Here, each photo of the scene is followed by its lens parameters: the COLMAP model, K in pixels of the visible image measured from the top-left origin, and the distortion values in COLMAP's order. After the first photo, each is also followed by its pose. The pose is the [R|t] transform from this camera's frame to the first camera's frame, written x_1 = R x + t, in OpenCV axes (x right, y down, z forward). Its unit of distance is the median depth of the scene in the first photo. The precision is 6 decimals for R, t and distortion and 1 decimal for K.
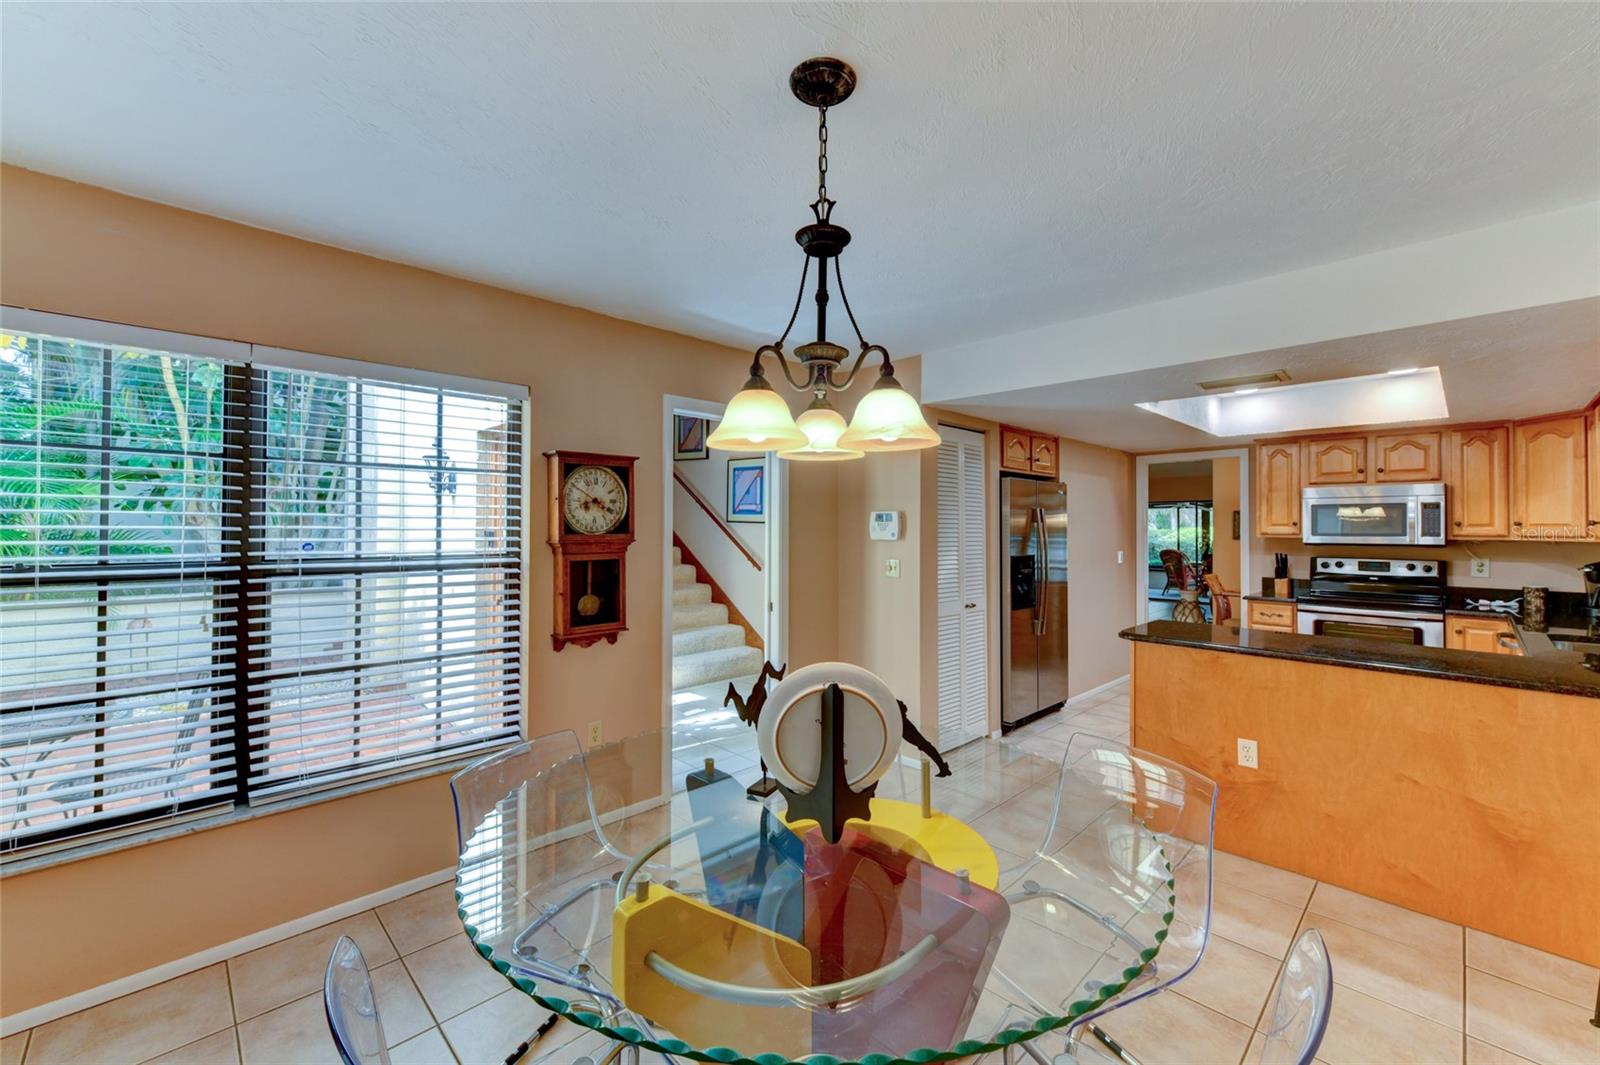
lens RADIAL K [[671.5, 0, 792.3], [0, 671.5, 529.4], [0, 0, 1]] dist [0.002003, 0.000179]
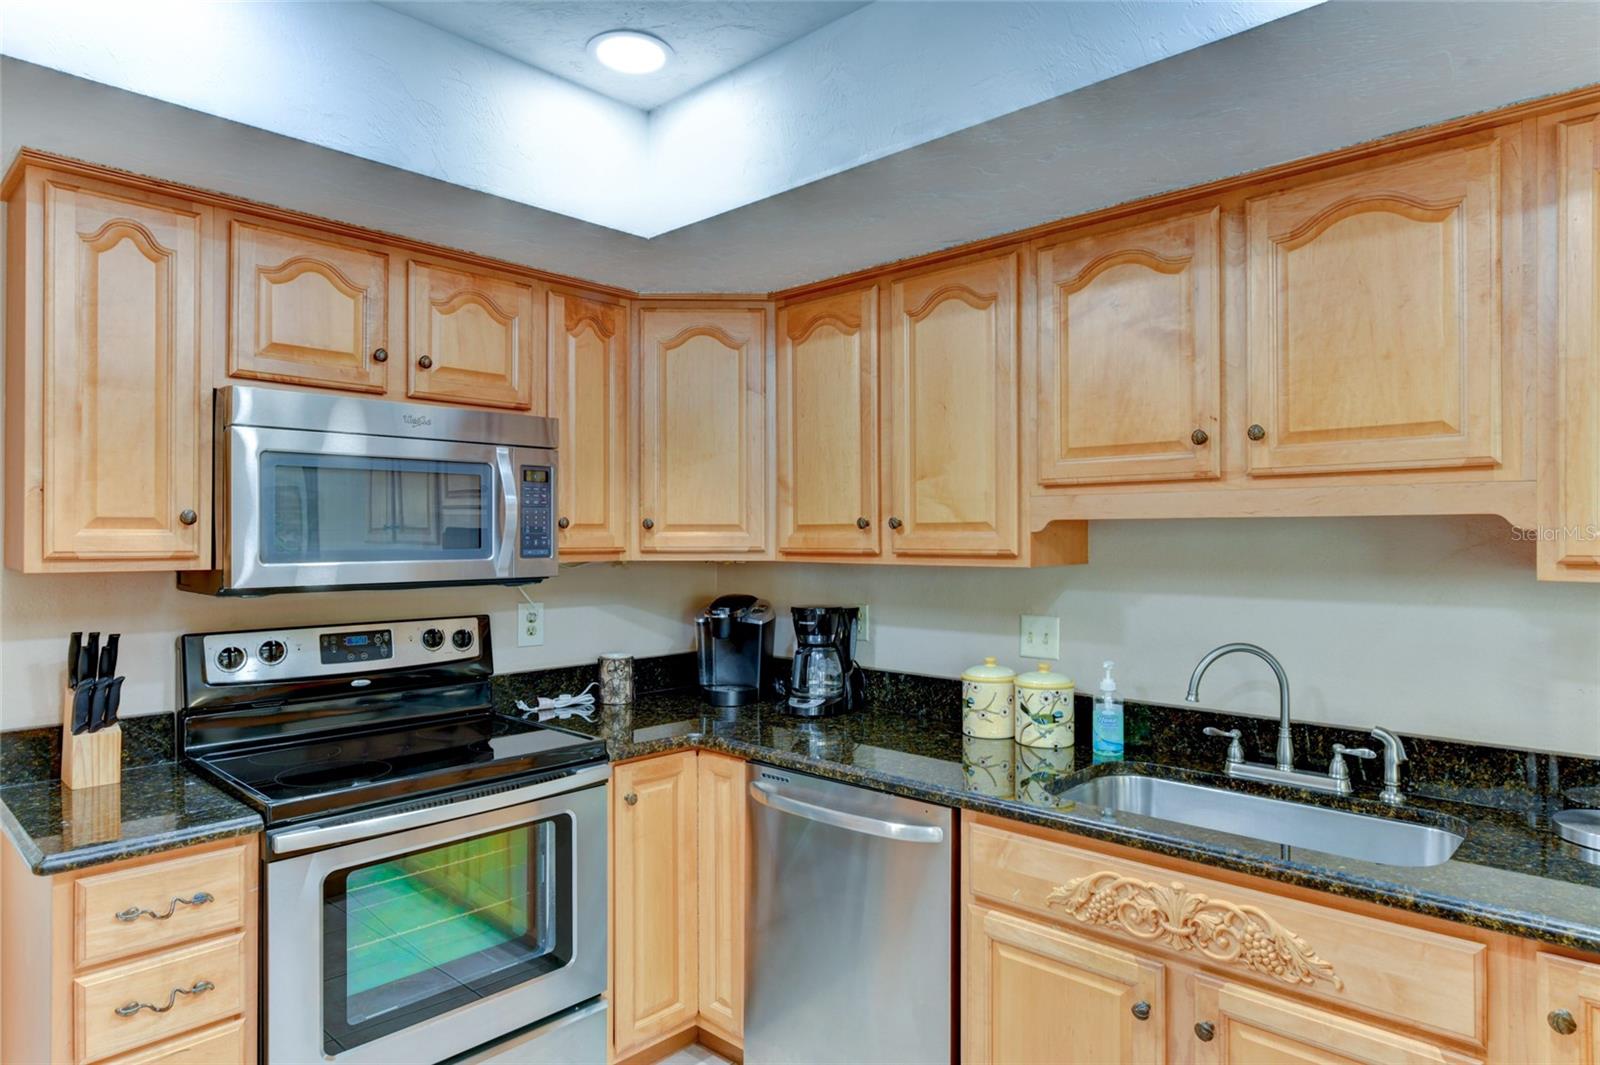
lens RADIAL K [[952.6, 0, 796.4], [0, 952.6, 536.0], [0, 0, 1]] dist [0.008019, 0.003494]
pose [[-0.002883, -0.000923, 0.999995, 0.380623], [0.006157, 0.999981, 0.000940, -0.000051], [-0.999977, 0.006160, -0.002877, 0.783569]]
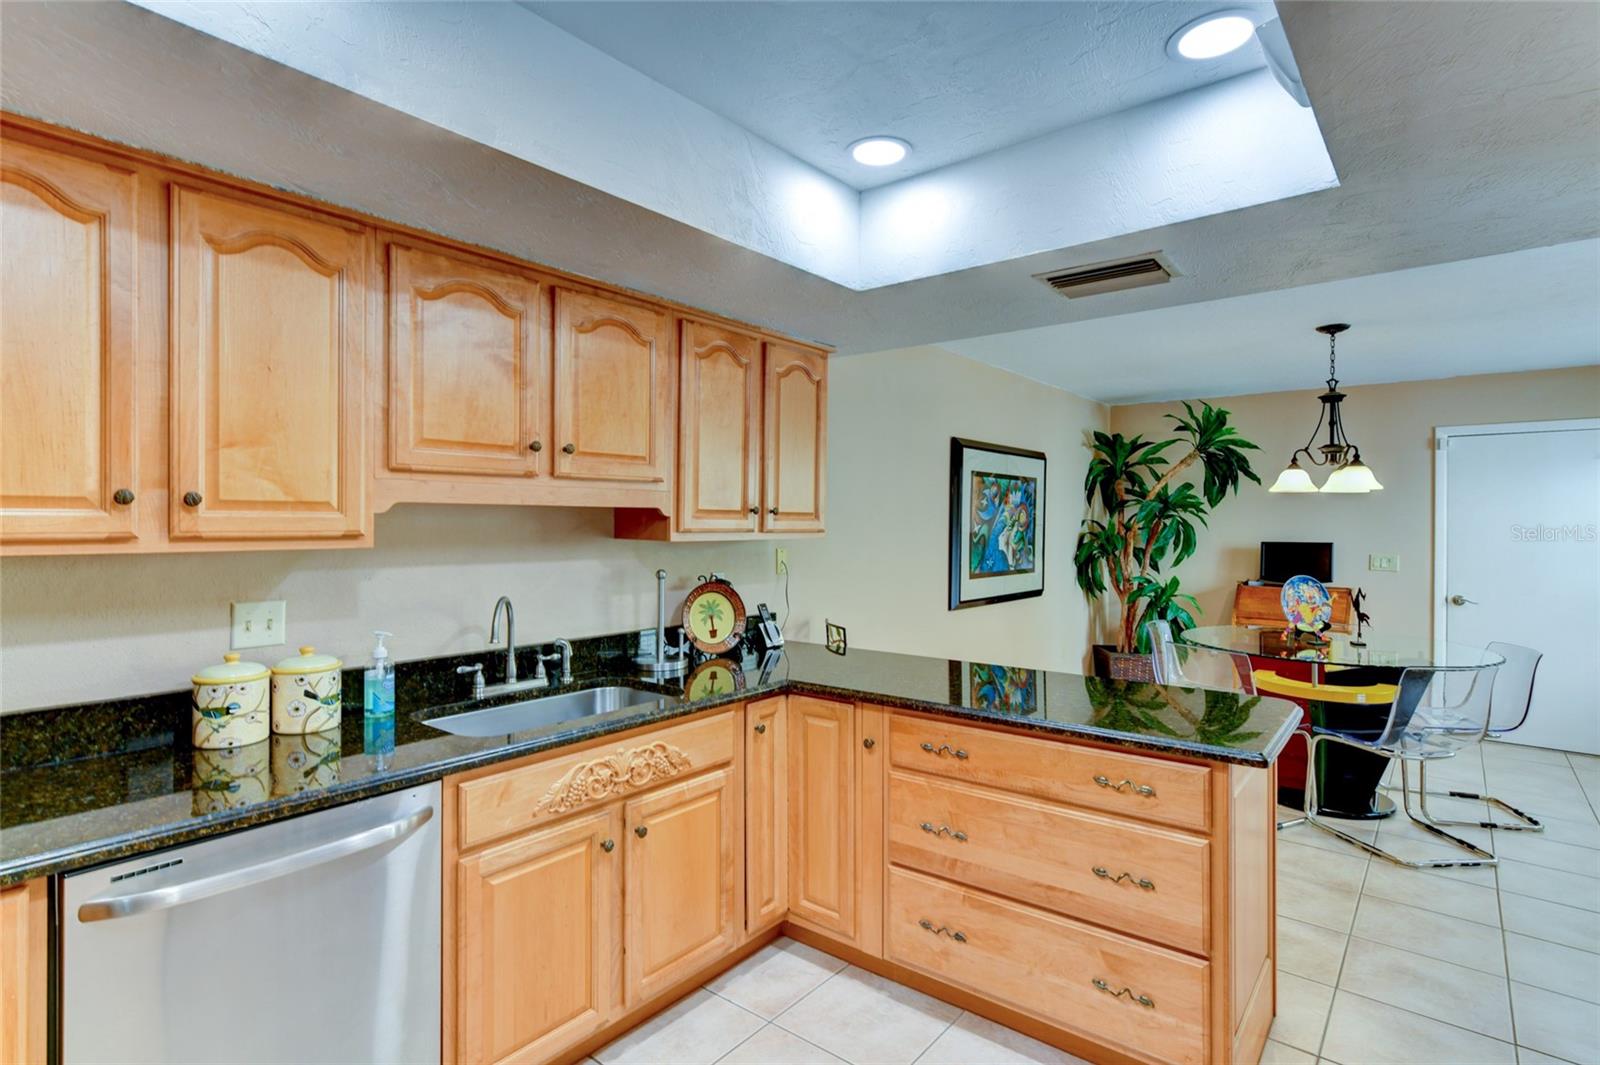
lens RADIAL K [[827.6, 0, 802.1], [0, 827.6, 527.0], [0, 0, 1]] dist [-0.001614, -0.000518]
pose [[-0.995610, -0.004862, -0.093476, 0.643550], [-0.005897, 0.999924, 0.010799, 0.000453], [0.093417, 0.011303, -0.995563, 1.072870]]
